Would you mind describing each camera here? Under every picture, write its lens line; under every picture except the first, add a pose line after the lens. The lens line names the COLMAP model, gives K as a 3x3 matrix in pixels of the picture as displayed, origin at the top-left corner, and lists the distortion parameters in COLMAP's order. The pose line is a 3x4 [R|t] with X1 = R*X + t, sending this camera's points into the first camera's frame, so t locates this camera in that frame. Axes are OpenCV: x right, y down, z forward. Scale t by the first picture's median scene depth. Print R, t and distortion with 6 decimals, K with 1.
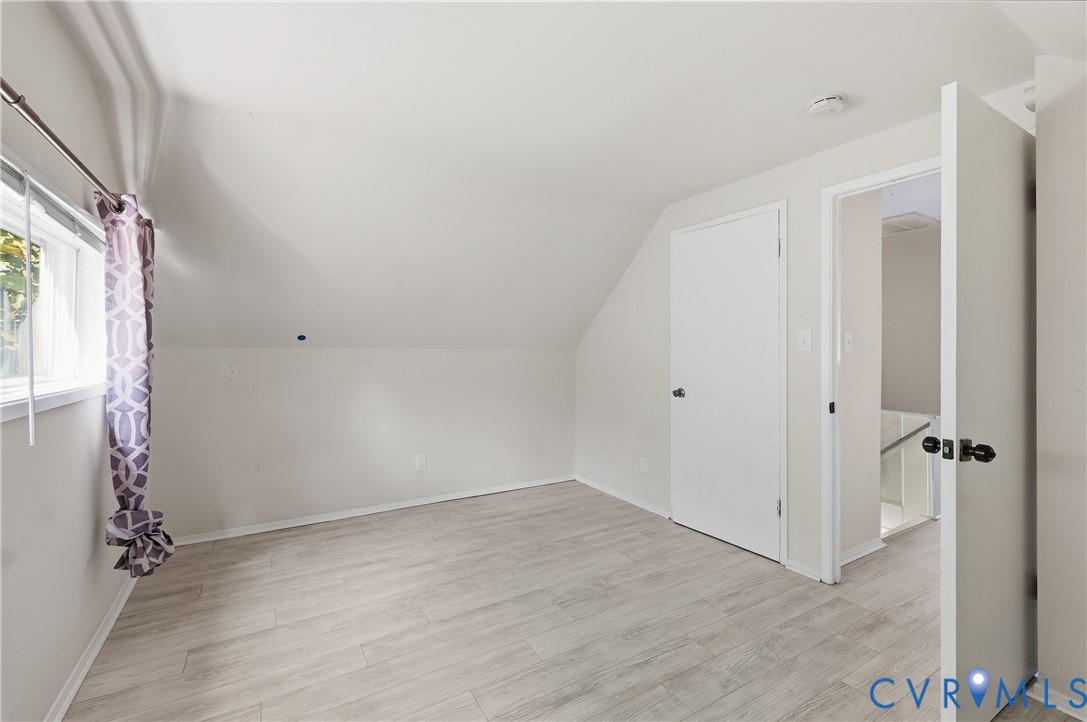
lens RADIAL K [[467.5, 0, 533.7], [0, 467.5, 354.9], [0, 0, 1]] dist [-0.000822, 0.001216]
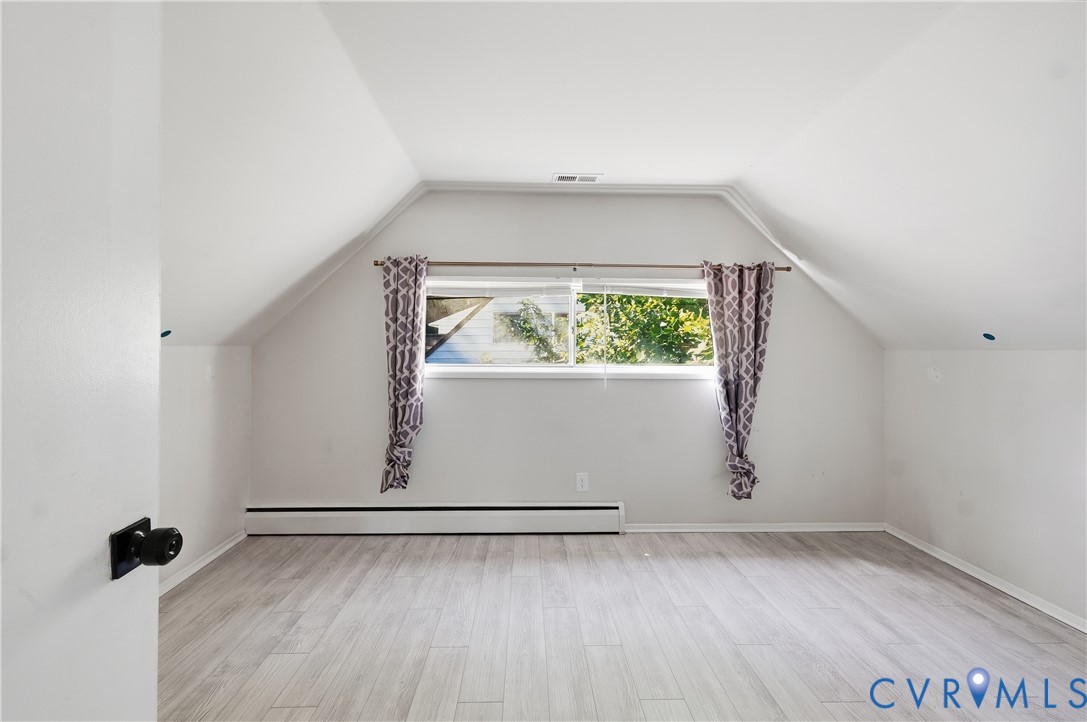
lens RADIAL K [[467.5, 0, 536.0], [0, 467.5, 356.6], [0, 0, 1]] dist [-0.000822, 0.001216]
pose [[-0.485843, 0.005356, -0.874030, 0.650418], [-0.017595, 0.999719, 0.015907, -0.004321], [0.873869, 0.023107, -0.485612, 0.913420]]
